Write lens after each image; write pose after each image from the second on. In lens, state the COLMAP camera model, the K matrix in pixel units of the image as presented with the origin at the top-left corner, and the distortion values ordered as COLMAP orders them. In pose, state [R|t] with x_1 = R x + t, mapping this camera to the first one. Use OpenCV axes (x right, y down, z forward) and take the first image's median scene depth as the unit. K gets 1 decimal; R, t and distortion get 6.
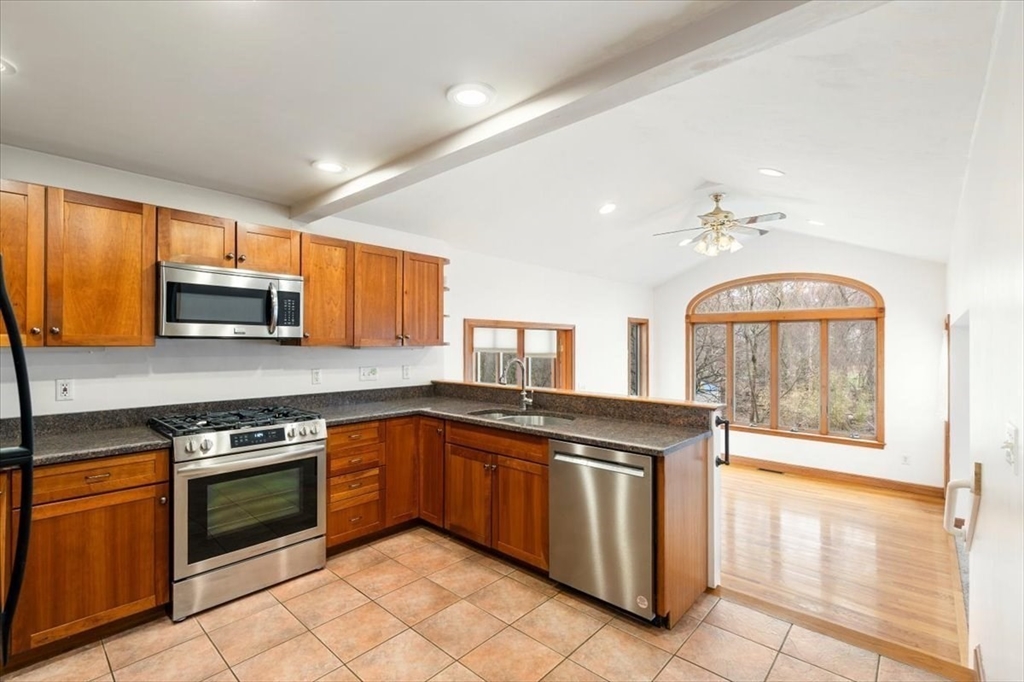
lens RADIAL K [[463.2, 0, 510.7], [0, 463.2, 340.0], [0, 0, 1]] dist [0.002743, -0.000805]
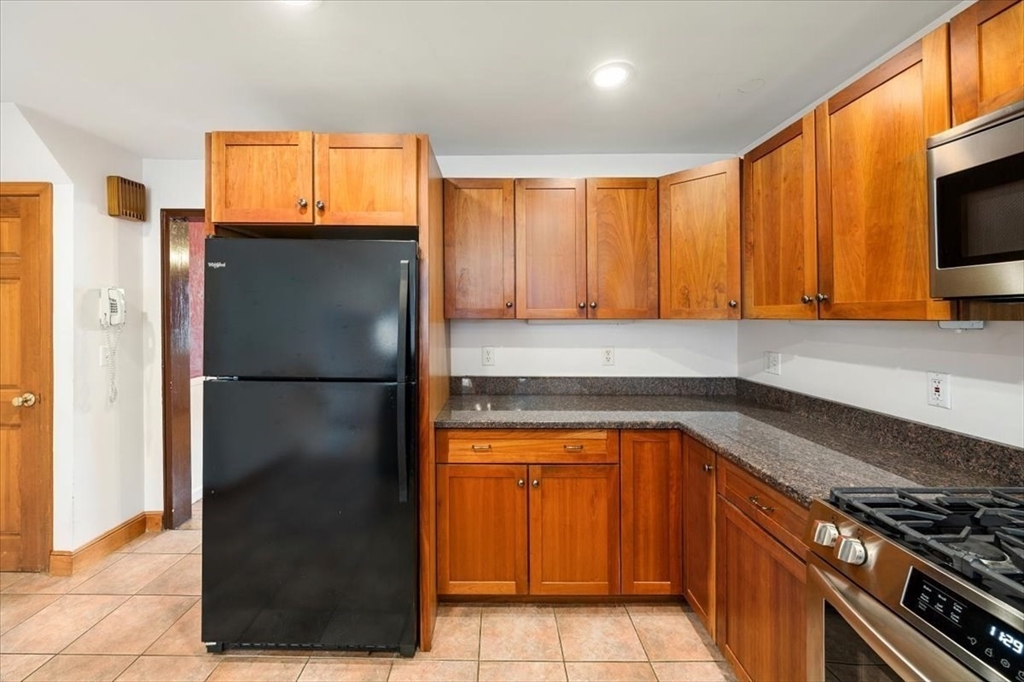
lens RADIAL K [[395.1, 0, 495.5], [0, 395.1, 315.2], [0, 0, 1]] dist [-0.009320, 0.000084]
pose [[-0.749658, -0.007809, -0.661779, -0.130255], [-0.000094, 0.999932, -0.011693, 0.010513], [0.661825, -0.008704, -0.749608, 0.792307]]
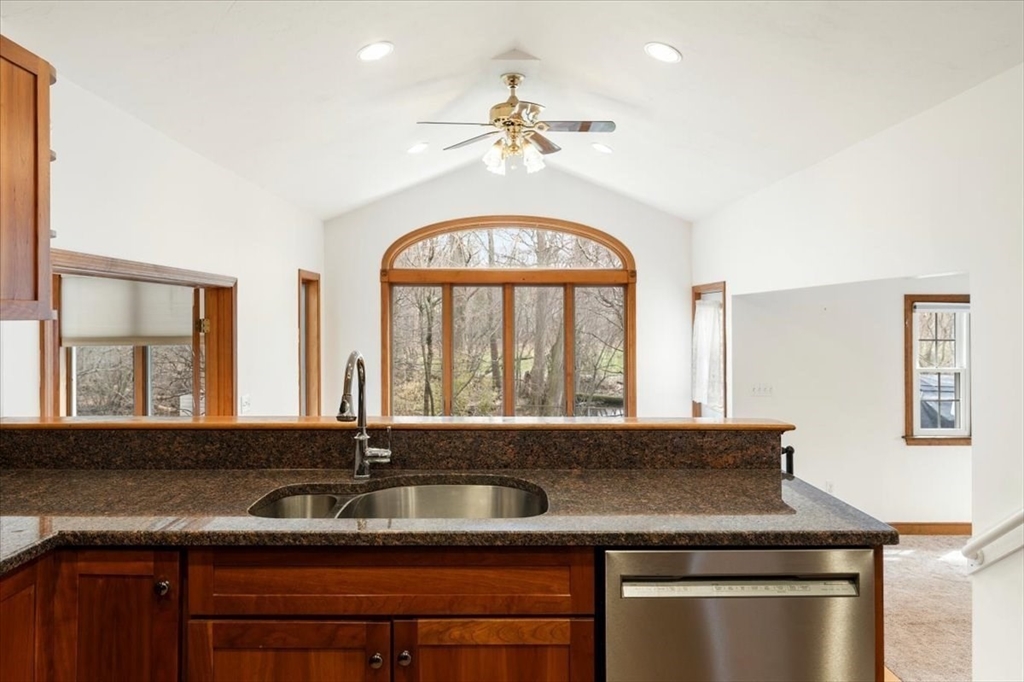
lens RADIAL K [[712.5, 0, 499.7], [0, 712.5, 298.0], [0, 0, 1]] dist [0.002152, 0.004389]
pose [[0.734087, 0.019563, 0.678774, -0.328727], [-0.003989, 0.999692, -0.024498, 0.011564], [-0.679044, 0.015276, 0.733939, 0.503286]]
